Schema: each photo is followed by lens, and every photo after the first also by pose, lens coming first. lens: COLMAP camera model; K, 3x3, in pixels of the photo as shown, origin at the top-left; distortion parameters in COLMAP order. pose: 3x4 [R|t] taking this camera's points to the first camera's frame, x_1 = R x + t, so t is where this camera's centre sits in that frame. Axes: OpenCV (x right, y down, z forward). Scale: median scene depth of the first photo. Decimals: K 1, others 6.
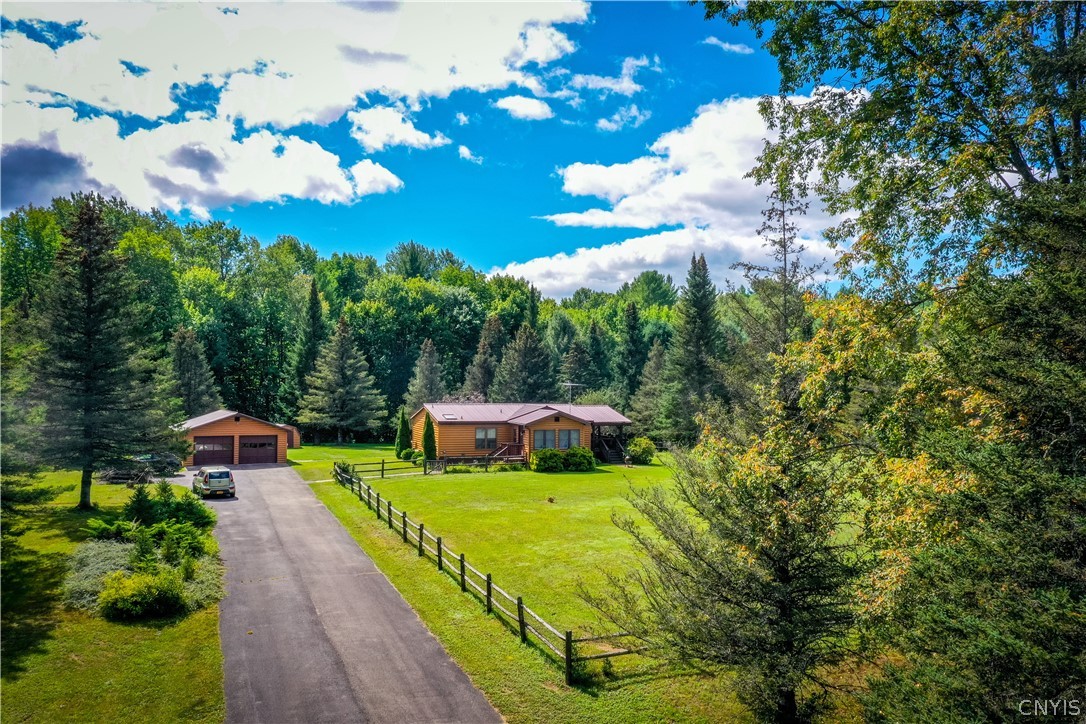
lens RADIAL K [[821.3, 0, 543.0], [0, 821.3, 362.0], [0, 0, 1]] dist [0.000802, 0.001015]
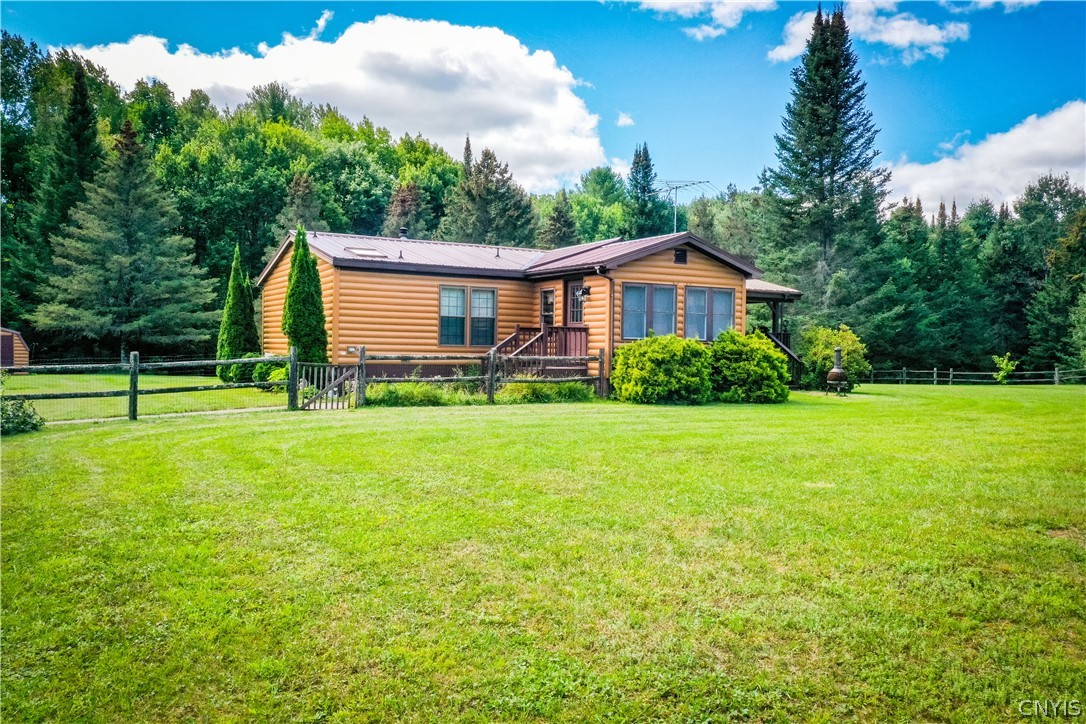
lens RADIAL K [[867.8, 0, 513.0], [0, 867.8, 358.6], [0, 0, 1]] dist [0.035306, -0.001063]
pose [[0.994793, 0.003175, 0.101865, -0.072673], [-0.007789, 0.998960, 0.044930, 0.077990], [-0.101616, -0.045489, 0.993783, 0.512153]]
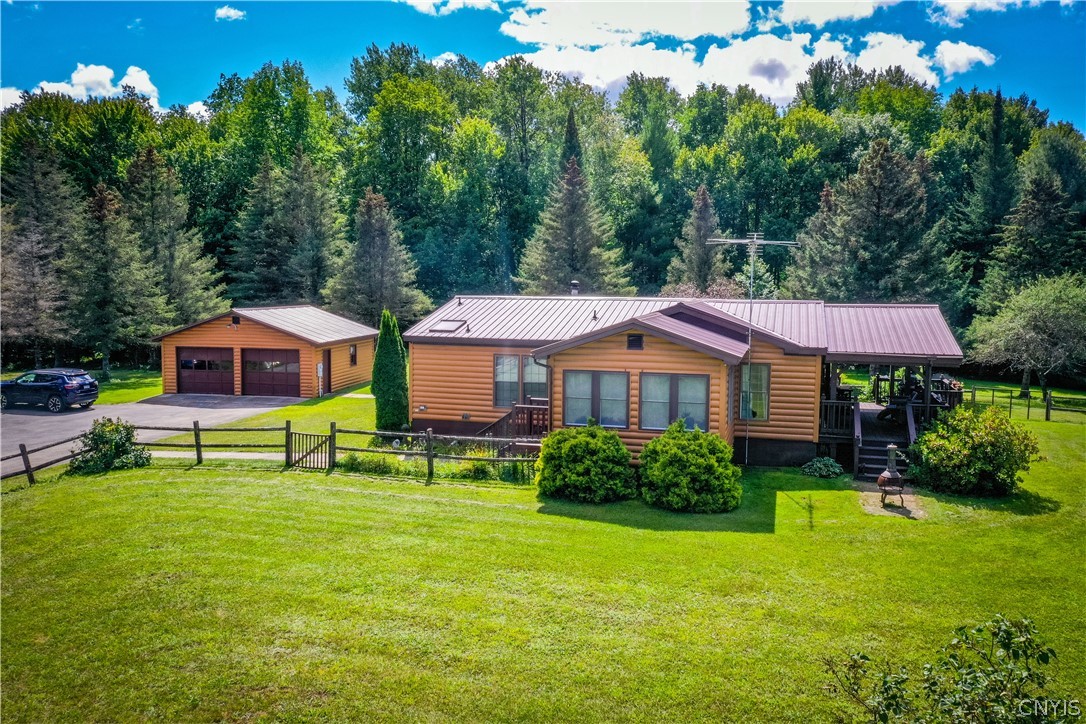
lens RADIAL K [[821.3, 0, 543.0], [0, 821.3, 362.0], [0, 0, 1]] dist [0.000802, 0.001015]
pose [[0.788874, 0.050054, -0.612514, 0.153349], [0.024300, 0.993358, 0.112473, 0.031879], [0.614075, -0.103611, 0.782417, 0.571063]]
